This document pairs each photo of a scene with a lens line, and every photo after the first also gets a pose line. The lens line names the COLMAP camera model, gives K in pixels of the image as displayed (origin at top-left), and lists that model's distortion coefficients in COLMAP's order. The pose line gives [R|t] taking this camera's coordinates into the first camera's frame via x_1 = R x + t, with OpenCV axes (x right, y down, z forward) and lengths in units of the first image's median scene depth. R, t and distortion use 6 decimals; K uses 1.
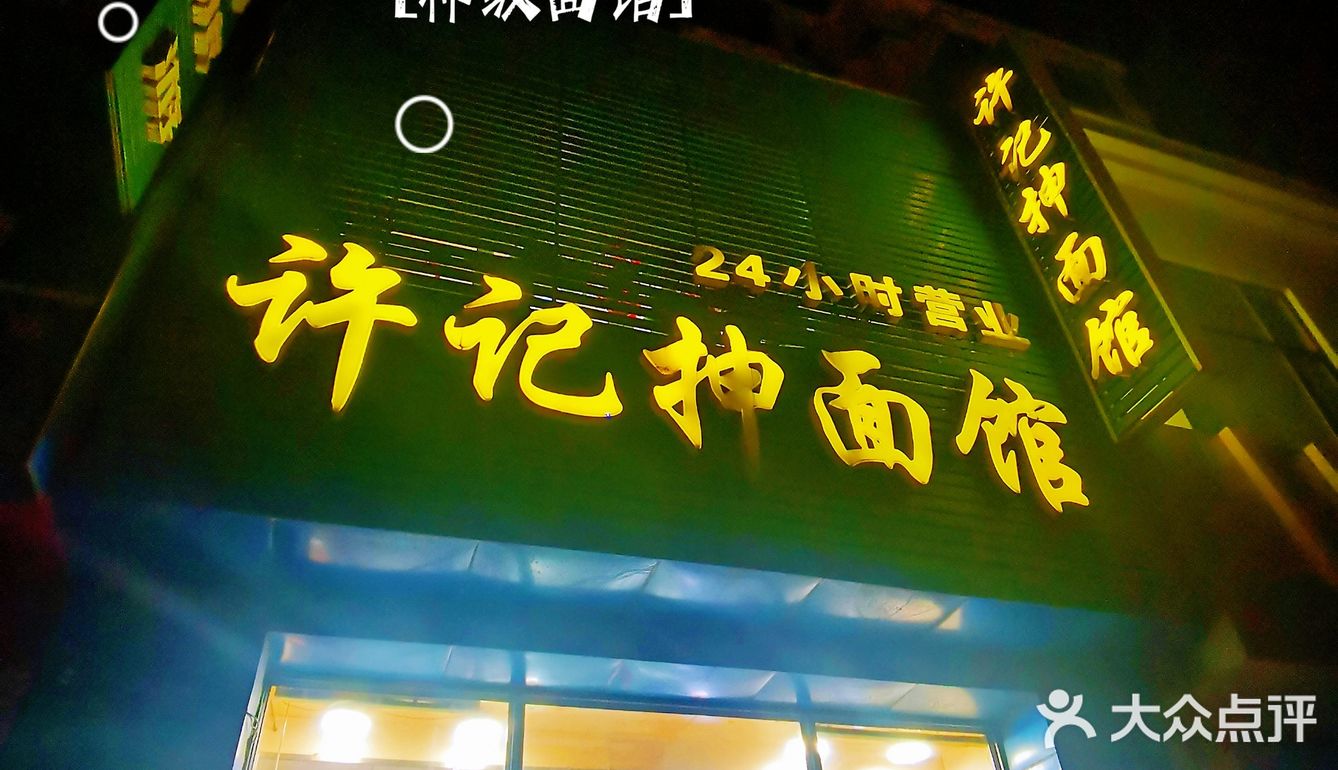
lens RADIAL K [[915.2, 0, 676.7], [0, 915.2, 353.5], [0, 0, 1]] dist [0.056680, -0.155184]
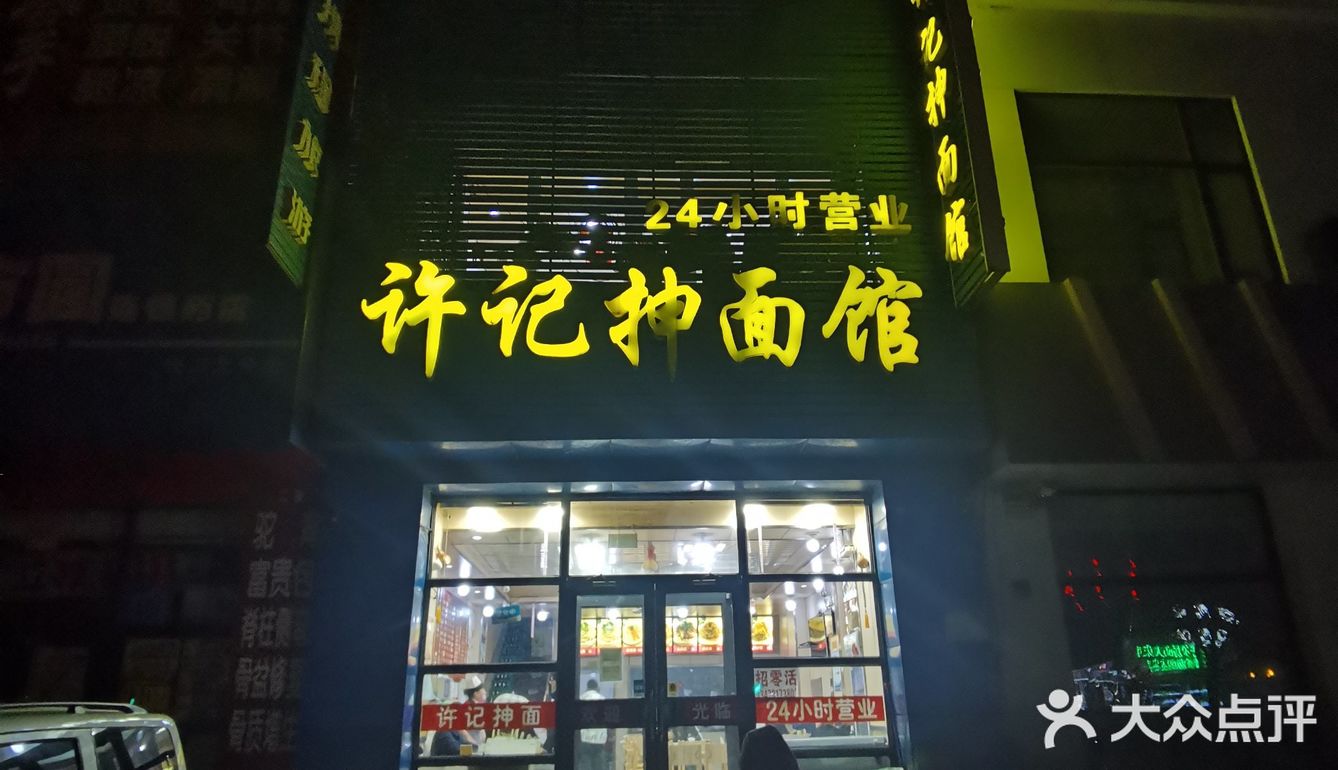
lens RADIAL K [[885.3, 0, 669.0], [0, 885.3, 385.0], [0, 0, 1]] dist [-0.000660, -0.000169]
pose [[0.958558, -0.062276, -0.278008, 0.474144], [0.163471, 0.919424, 0.357682, -0.389101], [0.233333, -0.388305, 0.891501, -0.389318]]
